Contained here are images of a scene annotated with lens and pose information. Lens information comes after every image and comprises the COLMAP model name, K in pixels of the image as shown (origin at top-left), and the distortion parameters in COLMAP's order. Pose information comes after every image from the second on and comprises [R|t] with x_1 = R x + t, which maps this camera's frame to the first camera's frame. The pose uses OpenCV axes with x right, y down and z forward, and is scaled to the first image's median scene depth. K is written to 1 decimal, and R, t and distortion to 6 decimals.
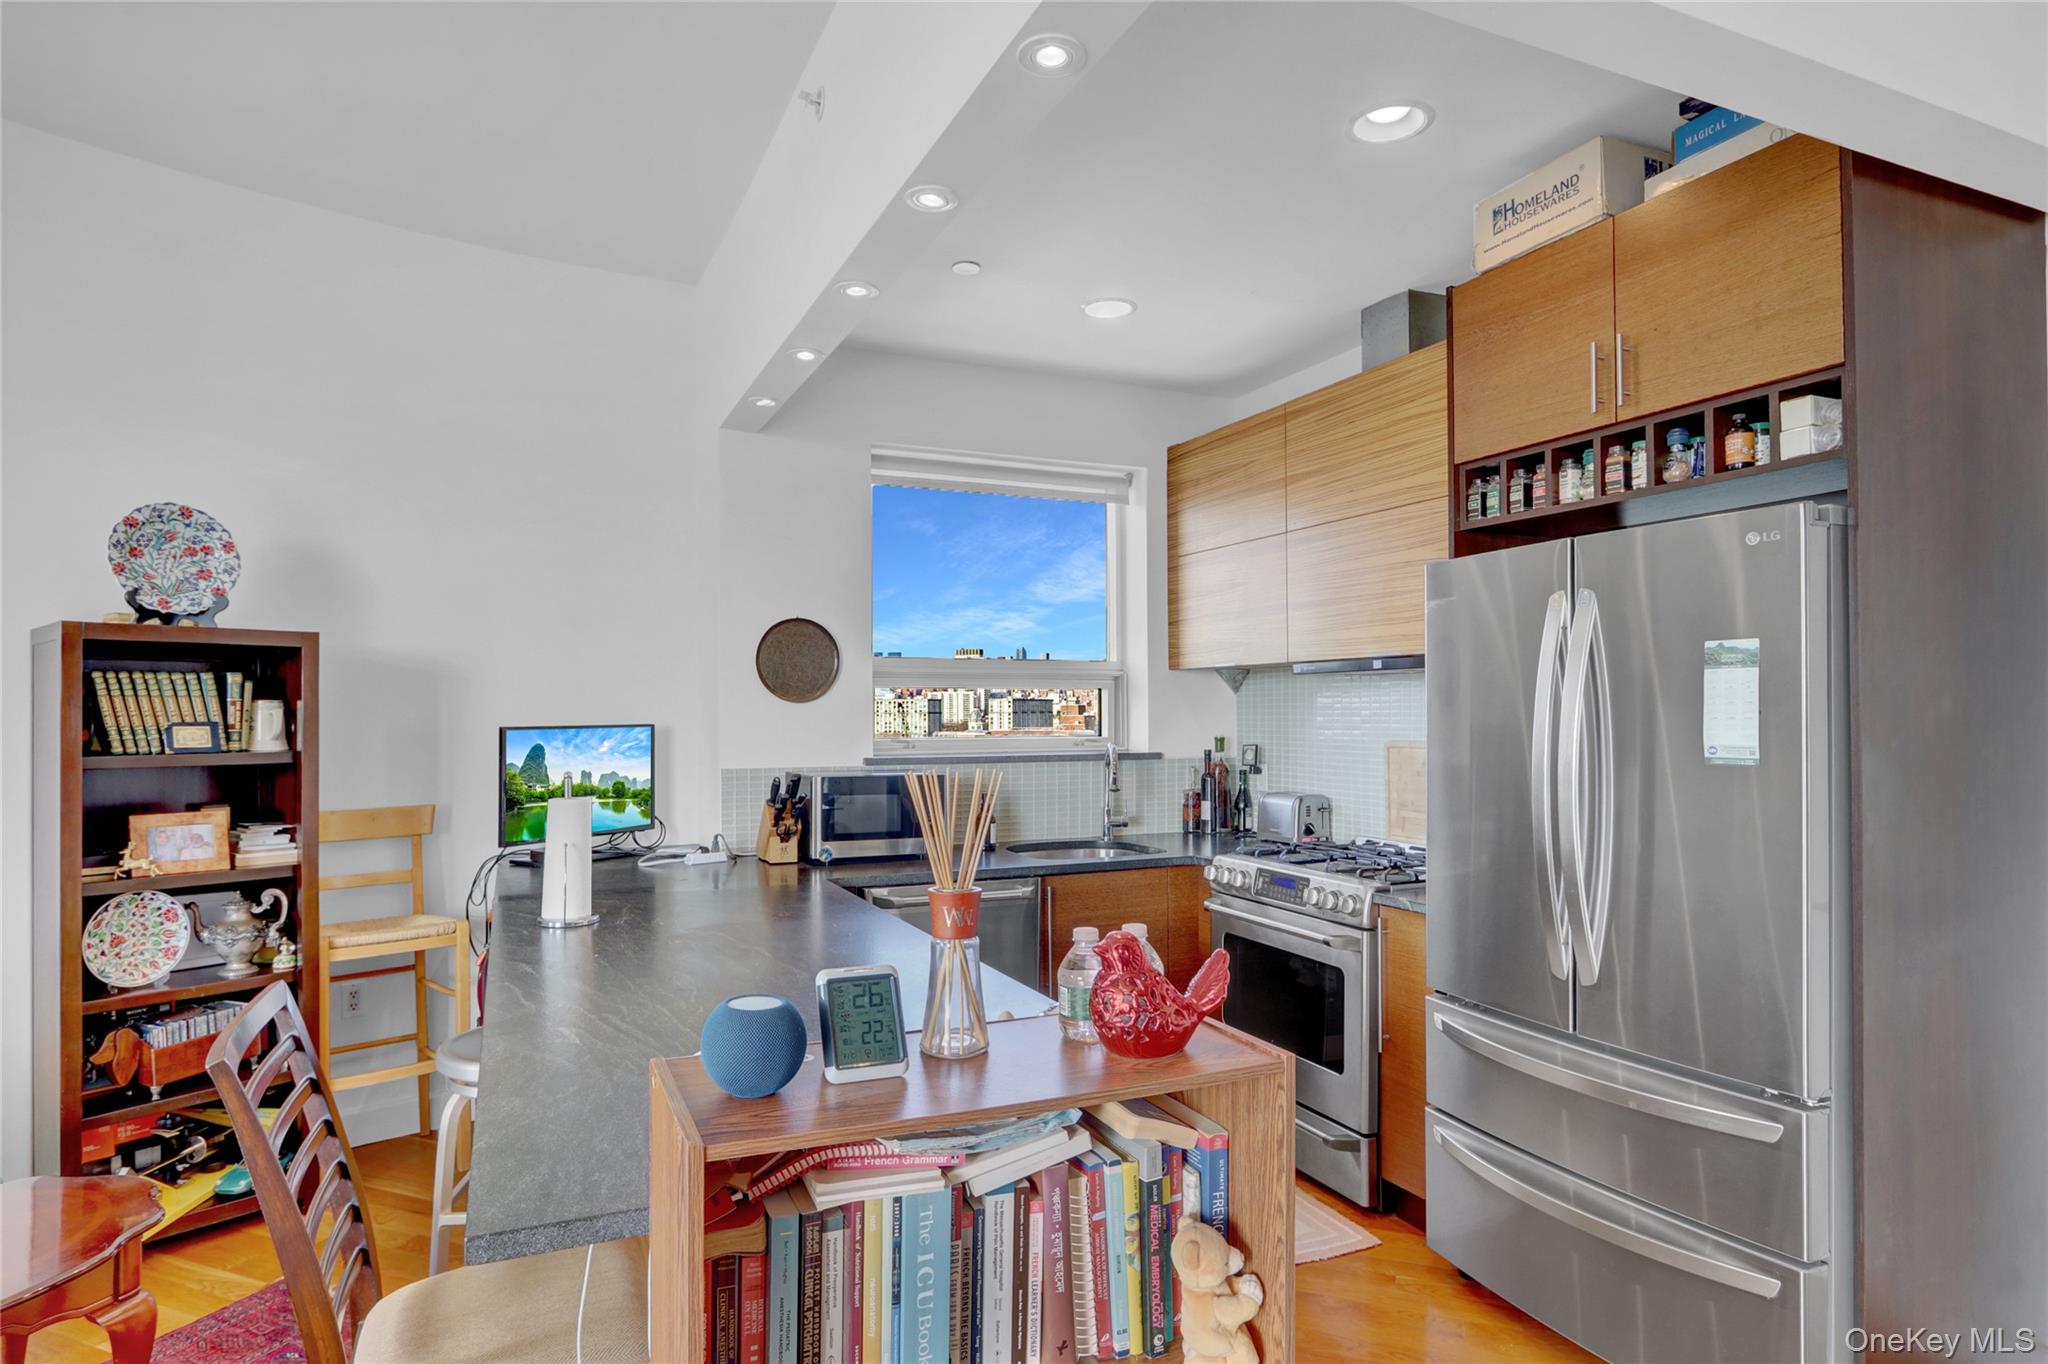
lens RADIAL K [[1138.2, 0, 1004.7], [0, 1138.2, 694.4], [0, 0, 1]] dist [-0.009525, 0.001163]
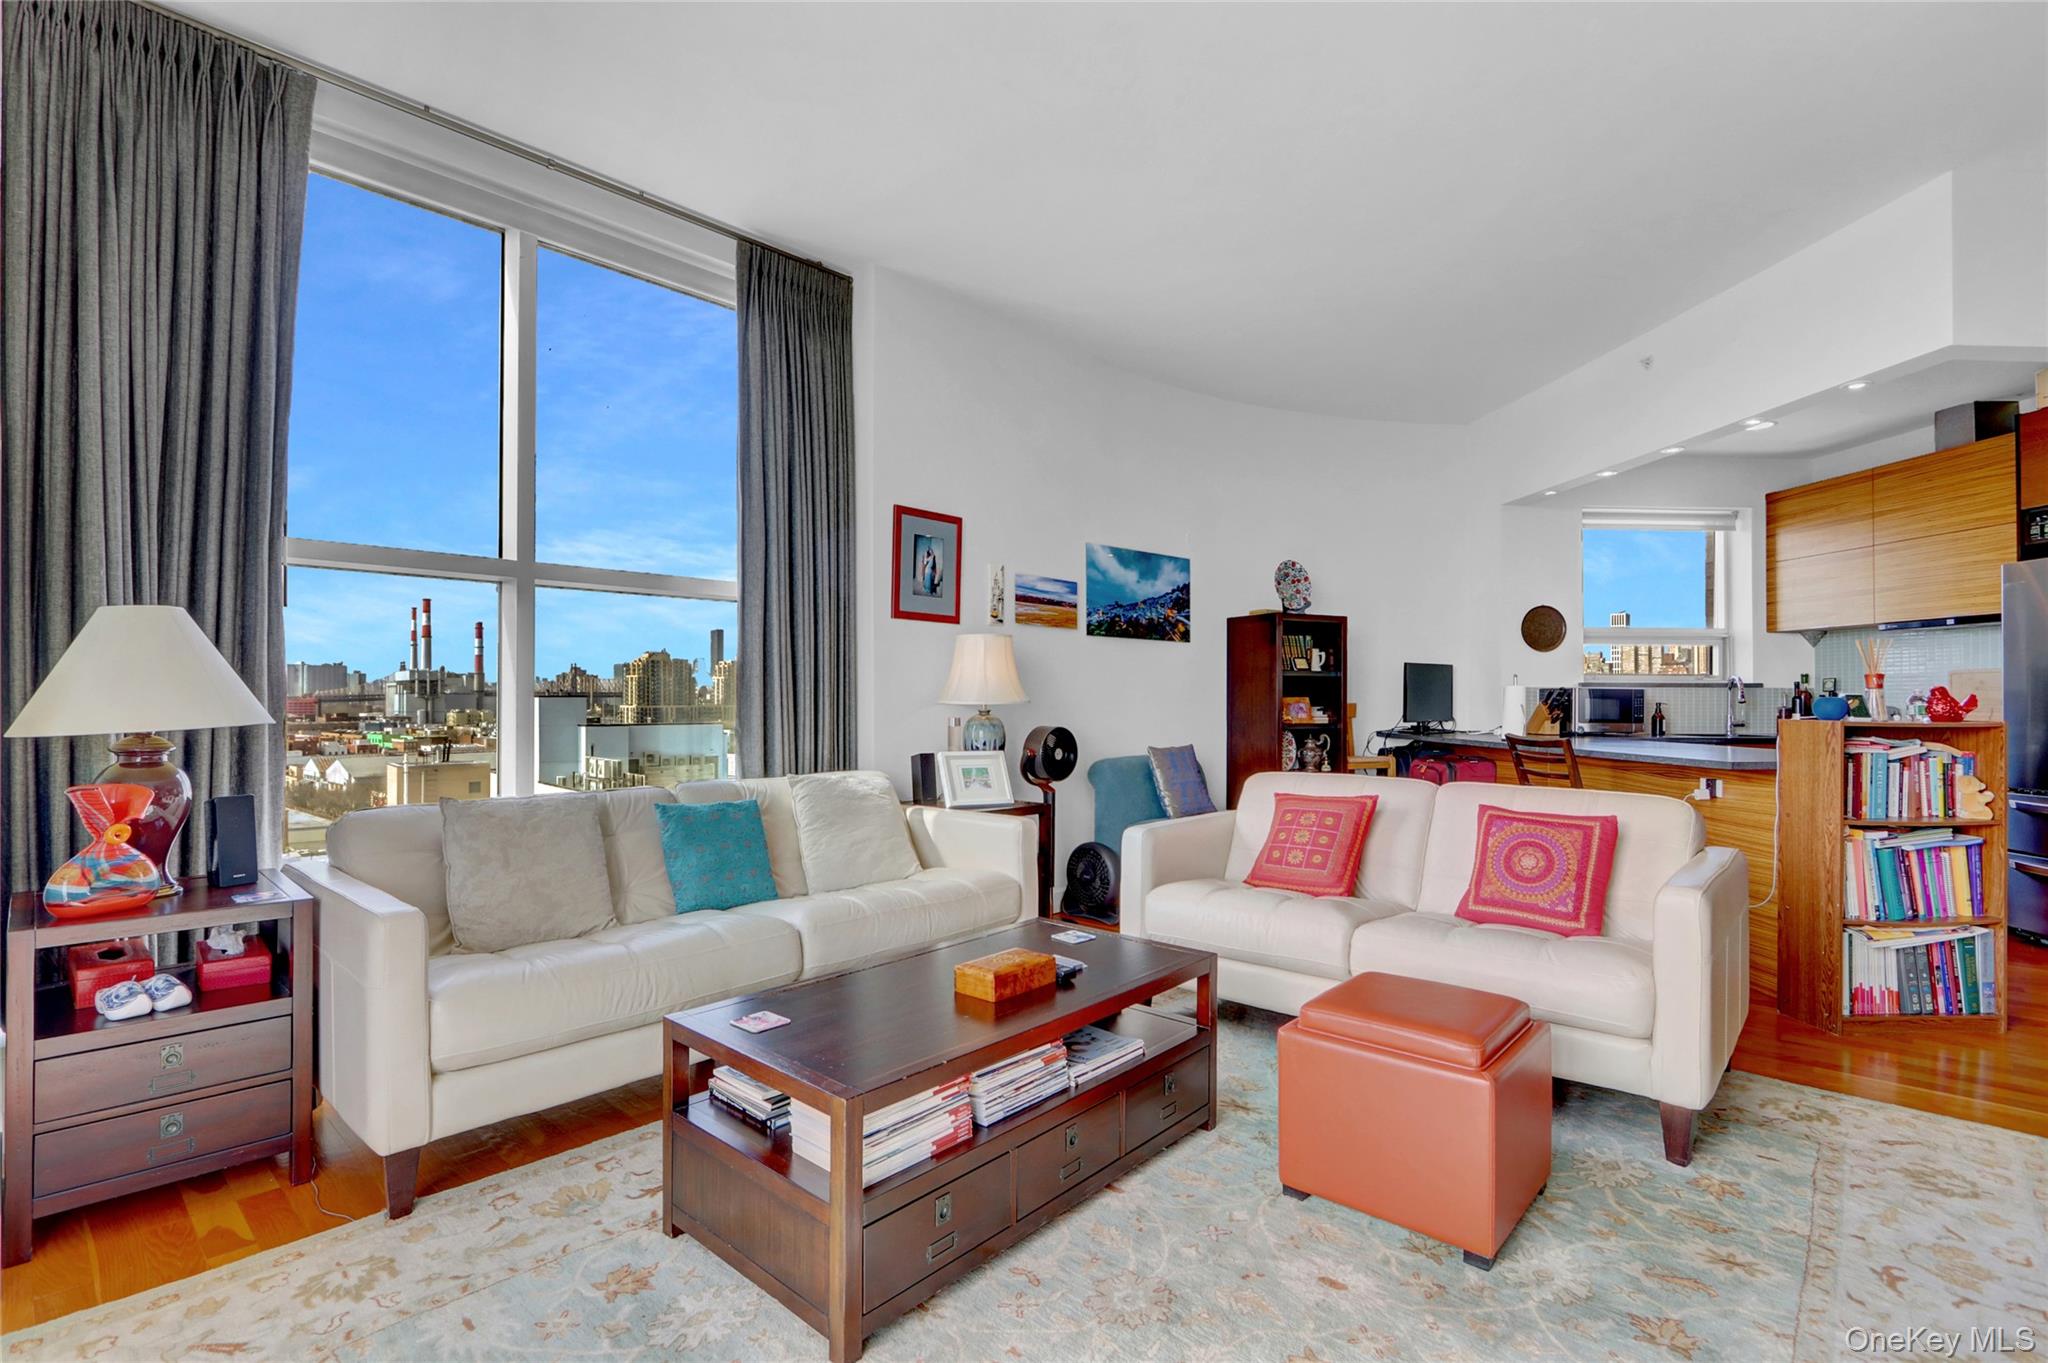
lens RADIAL K [[963.2, 0, 1002.0], [0, 963.2, 688.4], [0, 0, 1]] dist [-0.020200, 0.004336]
pose [[0.931023, -0.000738, -0.364959, -0.567453], [0.001151, 0.999999, 0.000914, 0.083962], [0.364958, -0.001271, 0.931023, -0.996561]]
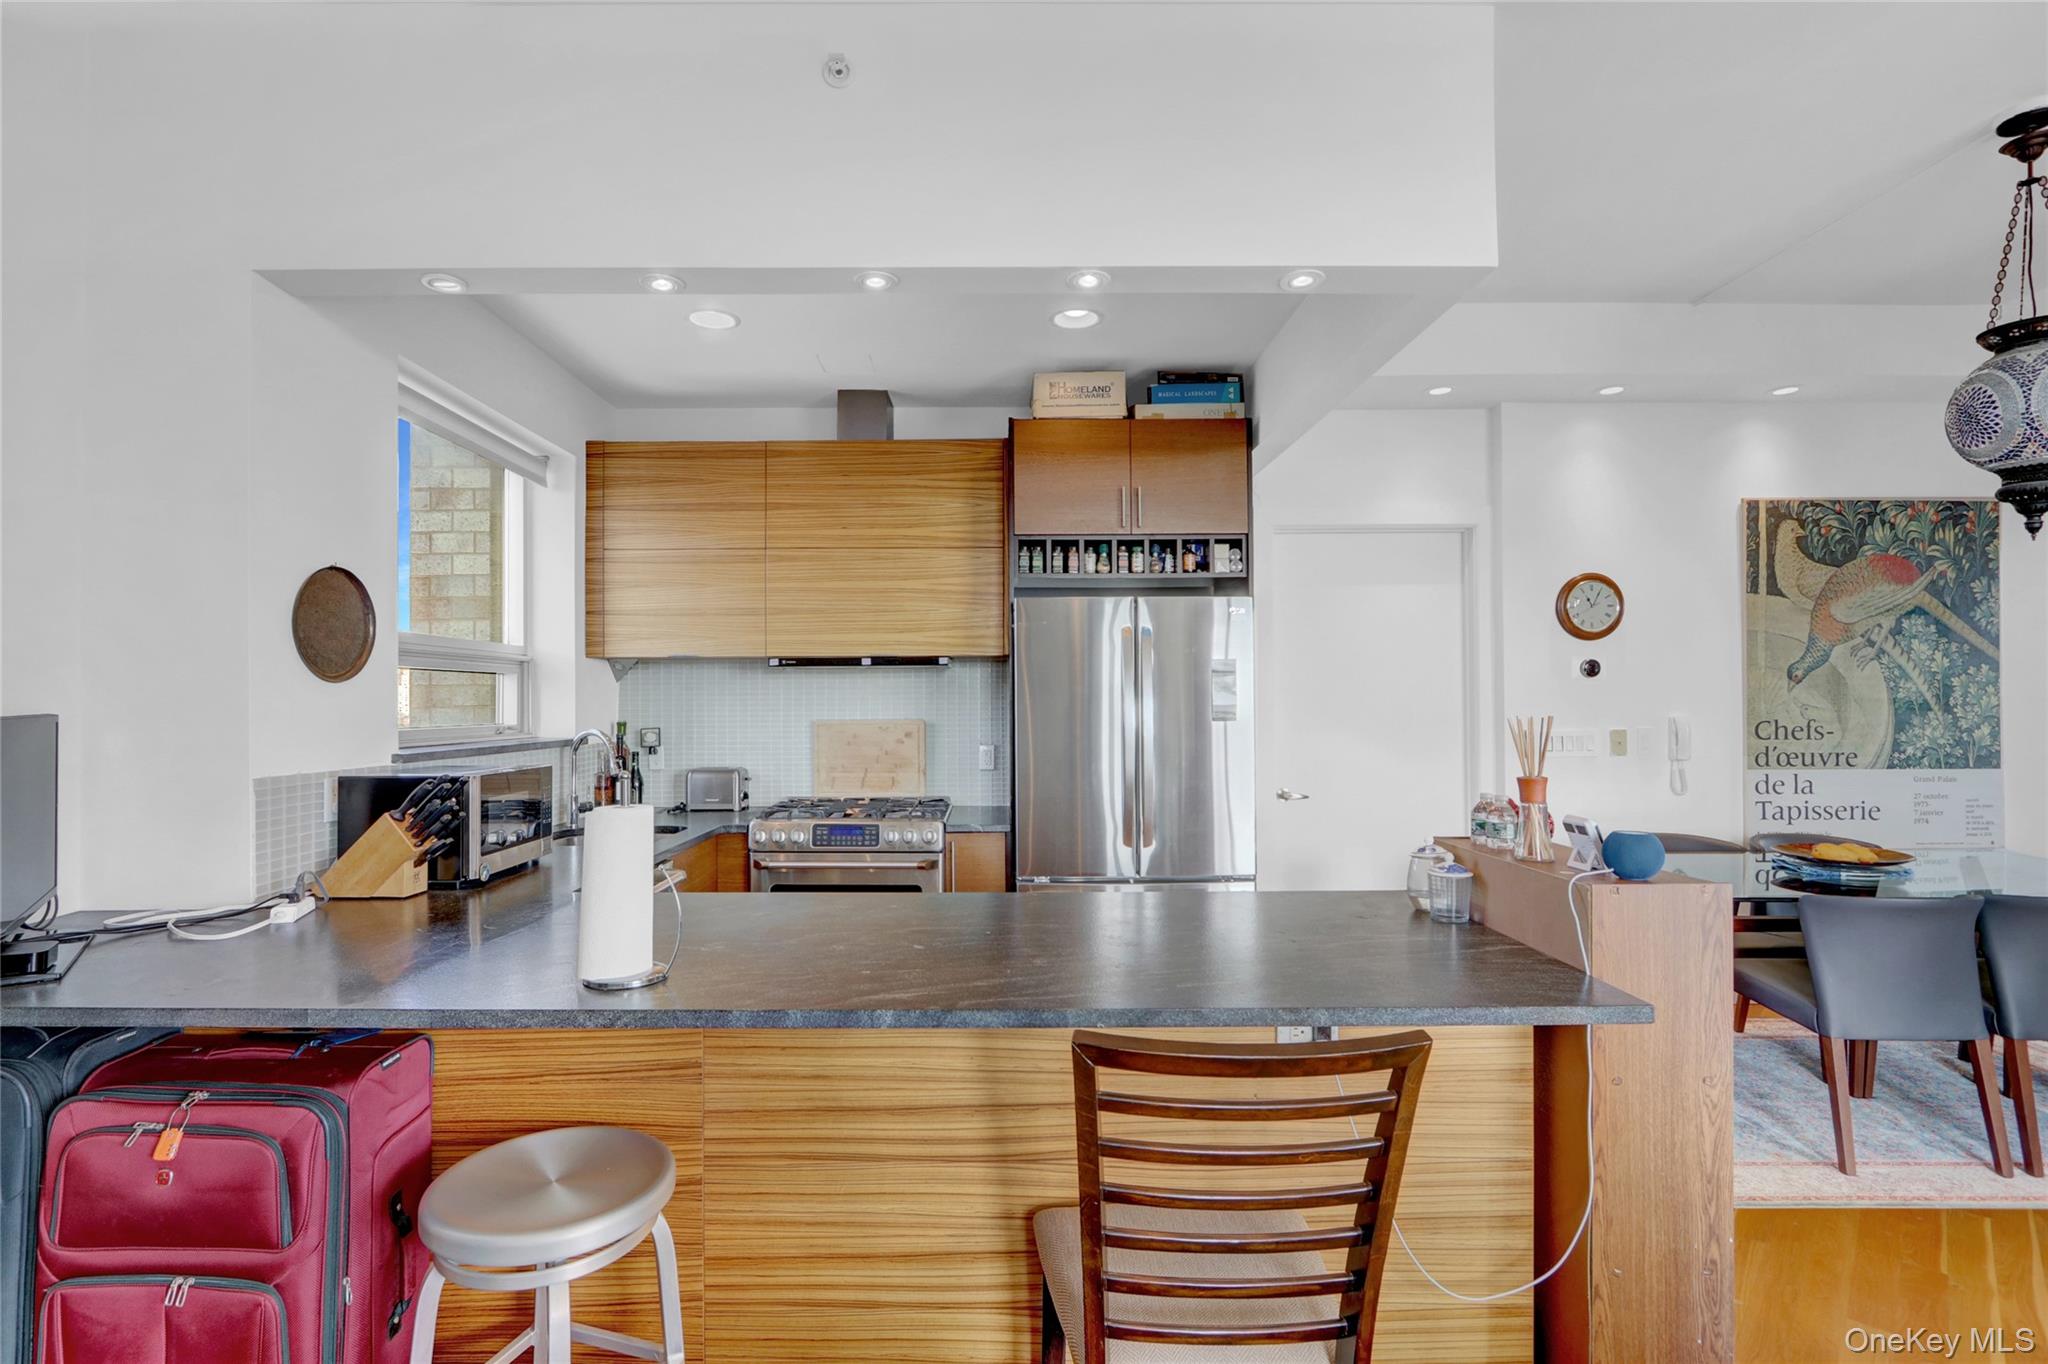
lens RADIAL K [[963.2, 0, 1002.0], [0, 963.2, 688.9], [0, 0, 1]] dist [-0.020200, 0.004336]
pose [[0.402122, 0.010618, 0.915525, -0.758967], [-0.007932, 0.999936, -0.008113, 0.016904], [-0.915552, -0.004000, 0.402180, 0.465305]]
